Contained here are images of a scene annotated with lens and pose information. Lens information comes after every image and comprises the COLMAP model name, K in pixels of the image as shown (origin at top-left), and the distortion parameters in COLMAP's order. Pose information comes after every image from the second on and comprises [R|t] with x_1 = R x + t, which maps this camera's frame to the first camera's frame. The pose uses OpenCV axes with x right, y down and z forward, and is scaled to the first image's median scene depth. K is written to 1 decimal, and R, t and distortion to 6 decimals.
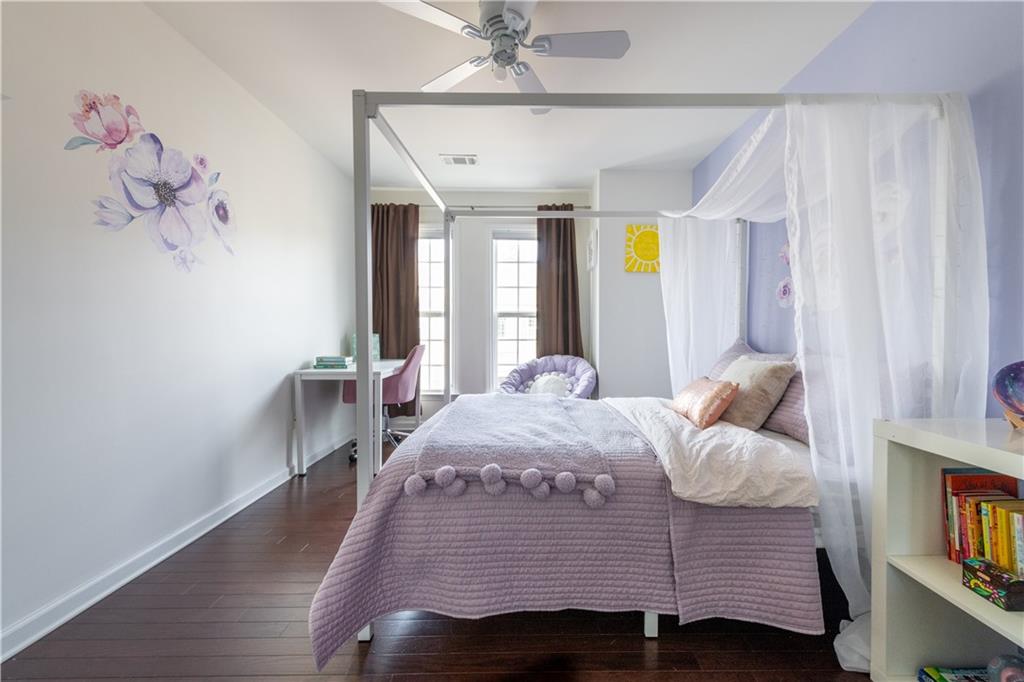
lens RADIAL K [[407.6, 0, 512.9], [0, 407.6, 340.5], [0, 0, 1]] dist [0.002749, -0.000858]
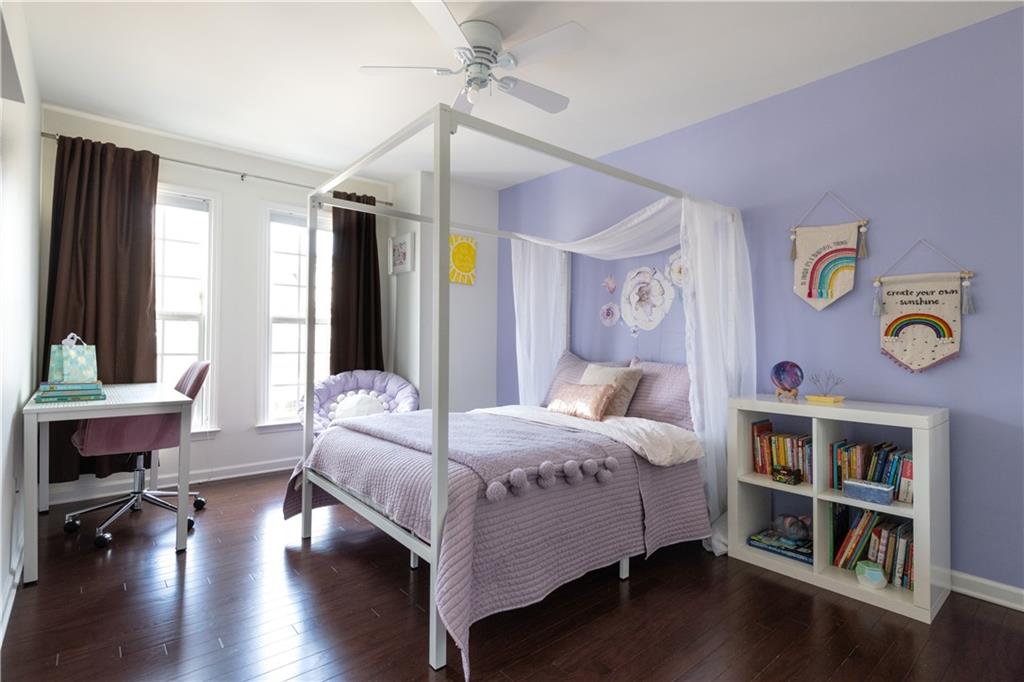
lens RADIAL K [[499.4, 0, 509.0], [0, 499.4, 337.4], [0, 0, 1]] dist [0.008939, 0.000125]
pose [[0.776668, 0.010816, 0.629817, -0.414713], [0.007273, 0.999632, -0.026136, -0.004129], [-0.629868, 0.024879, 0.776304, -0.015289]]
